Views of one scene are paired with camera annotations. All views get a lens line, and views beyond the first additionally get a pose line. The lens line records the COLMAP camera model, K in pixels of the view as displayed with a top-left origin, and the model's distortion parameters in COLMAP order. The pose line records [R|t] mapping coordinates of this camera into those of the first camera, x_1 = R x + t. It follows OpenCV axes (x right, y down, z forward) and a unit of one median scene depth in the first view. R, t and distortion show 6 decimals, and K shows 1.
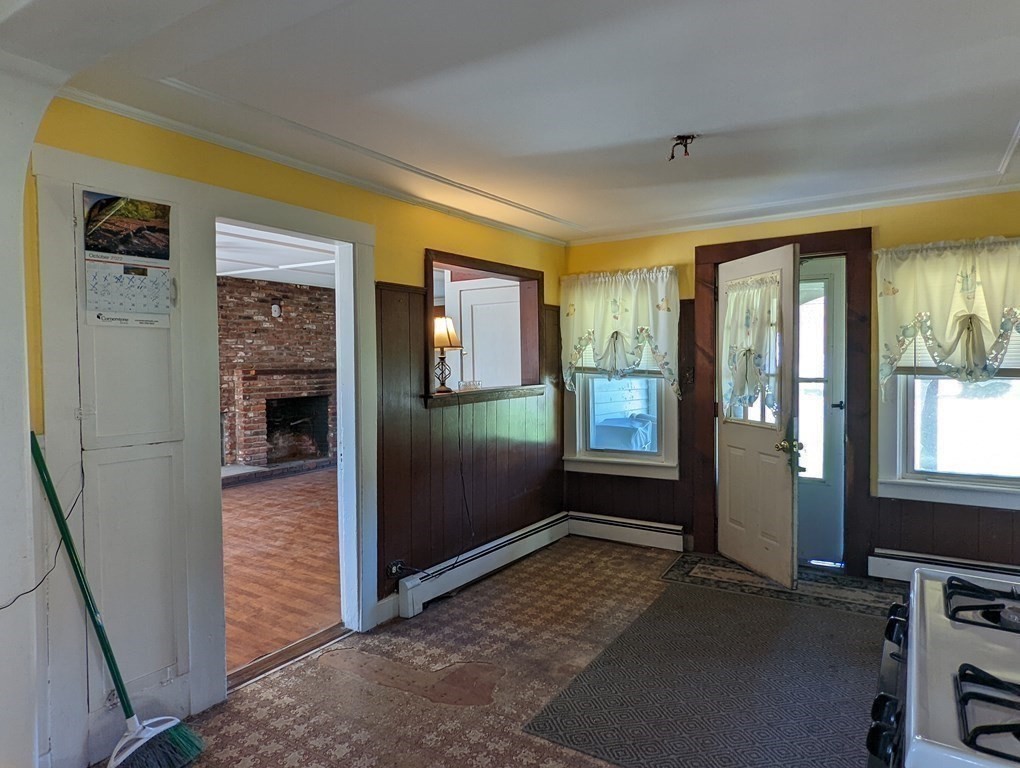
lens RADIAL K [[641.4, 0, 513.6], [0, 641.4, 380.7], [0, 0, 1]] dist [0.008355, 0.005110]
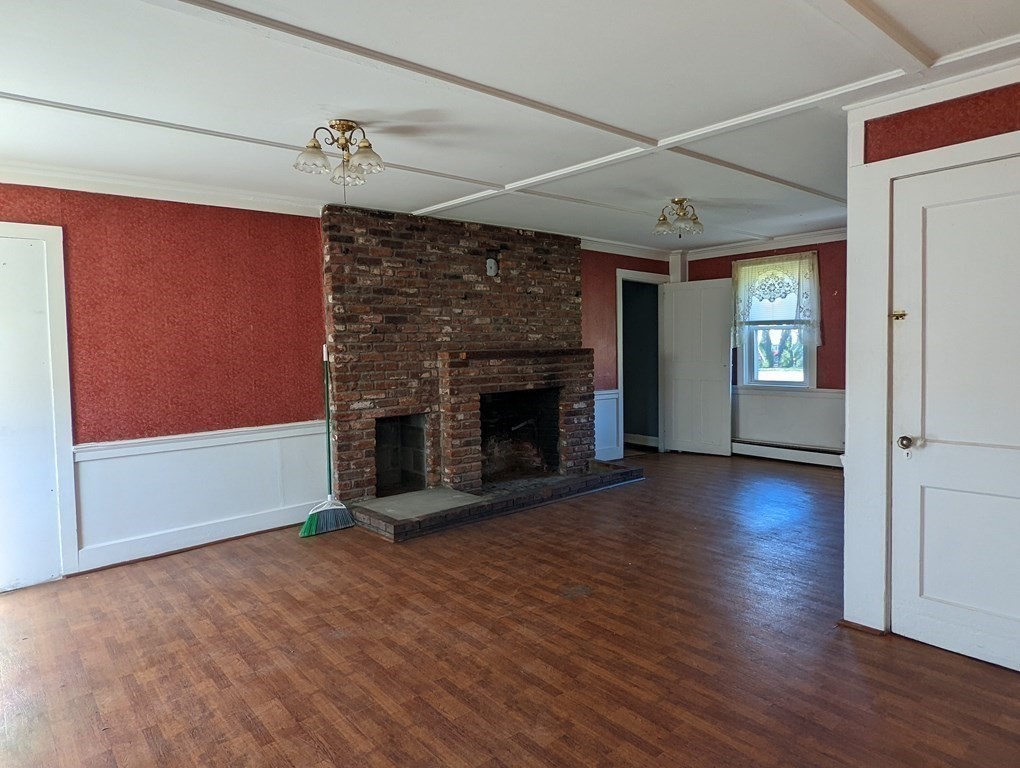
lens RADIAL K [[641.4, 0, 512.1], [0, 641.4, 381.7], [0, 0, 1]] dist [0.008355, 0.005110]
pose [[0.960105, 0.007252, -0.279544, -0.159210], [0.001469, 0.999519, 0.030975, -0.006088], [0.279635, -0.030150, 0.959633, 0.346230]]
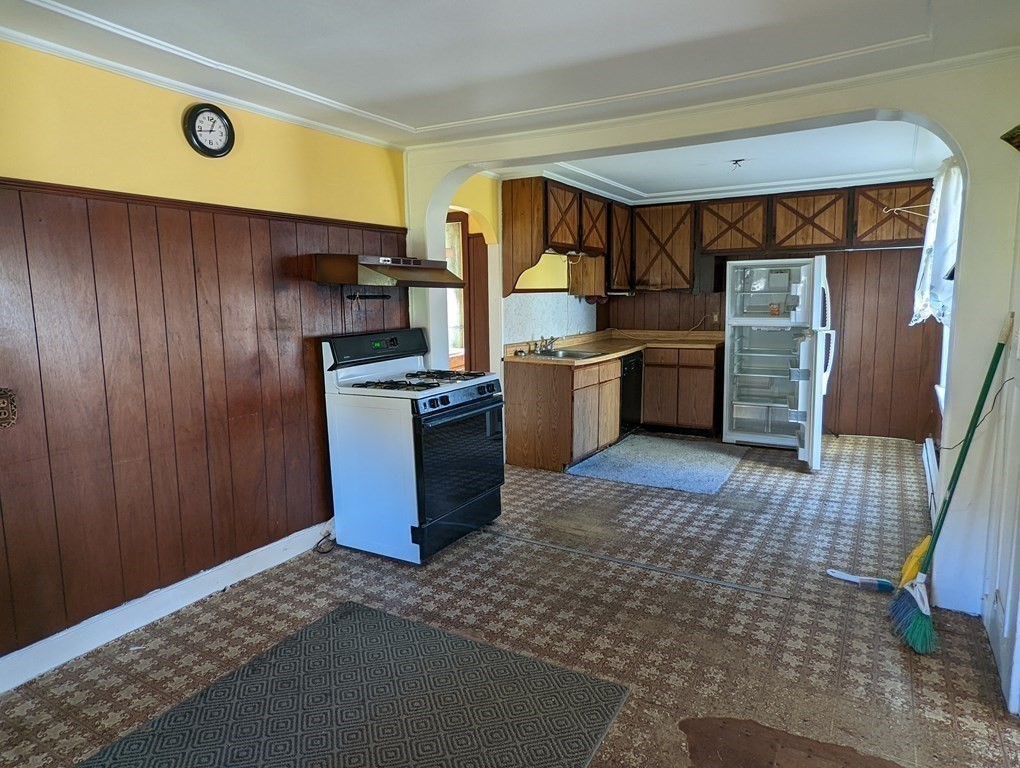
lens RADIAL K [[641.4, 0, 512.5], [0, 641.4, 382.0], [0, 0, 1]] dist [0.008355, 0.005110]
pose [[-0.999257, 0.021693, -0.031850, 0.187735], [0.016023, 0.985562, 0.168554, -0.056850], [0.035047, 0.167919, -0.985178, 1.690190]]
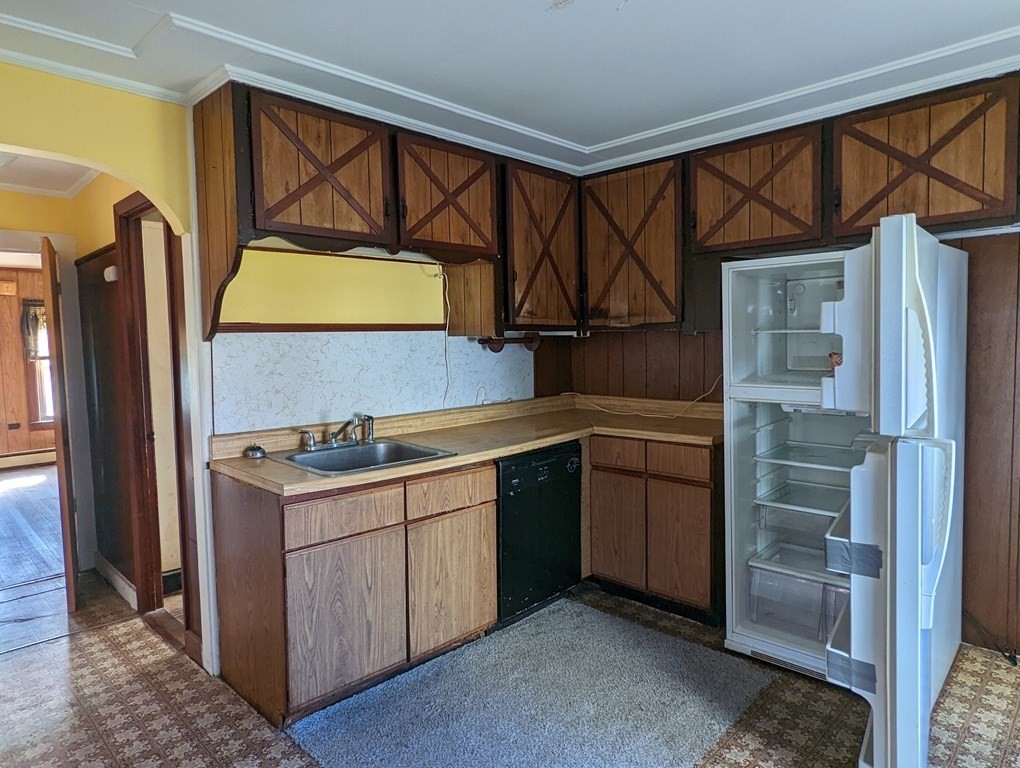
lens RADIAL K [[641.4, 0, 513.1], [0, 641.4, 378.4], [0, 0, 1]] dist [0.008355, 0.005110]
pose [[-0.977310, 0.006762, 0.211704, -0.488950], [0.026971, 0.995327, 0.092719, -0.004196], [-0.210088, 0.096325, -0.972926, 0.605659]]
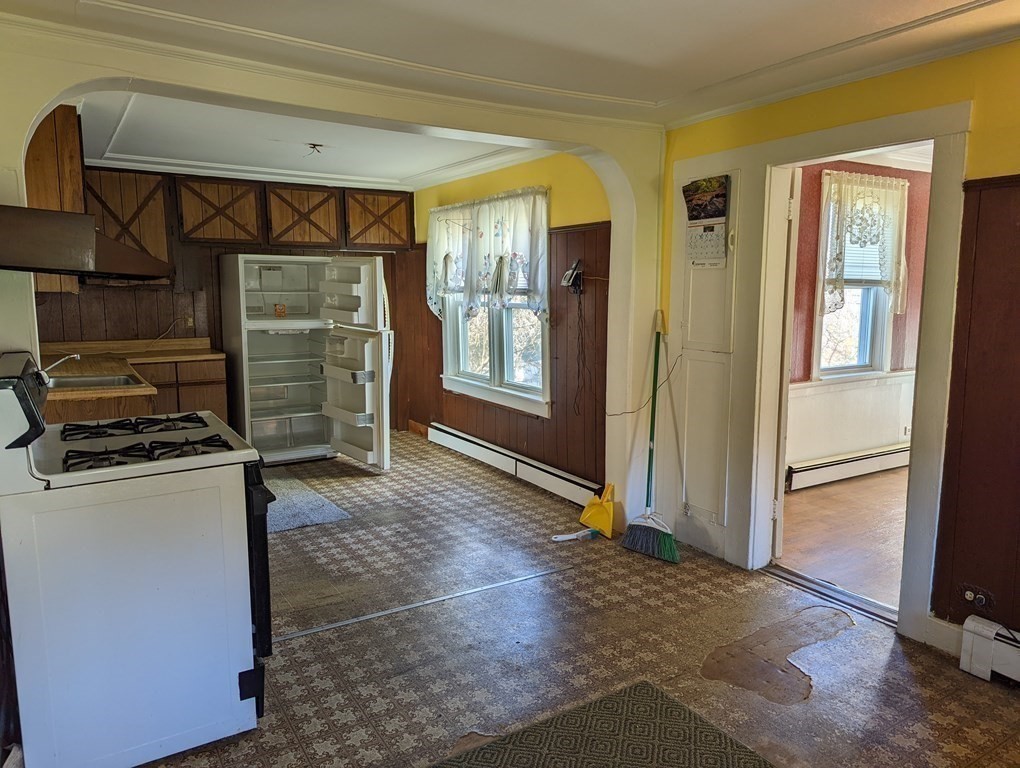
lens RADIAL K [[722.6, 0, 517.7], [0, 722.6, 376.4], [0, 0, 1]] dist [0.053516, -0.004262]
pose [[-0.423422, 0.113402, -0.898807, 0.936989], [-0.030343, 0.989802, 0.139177, -0.050242], [0.905424, 0.086203, -0.415663, 1.136715]]
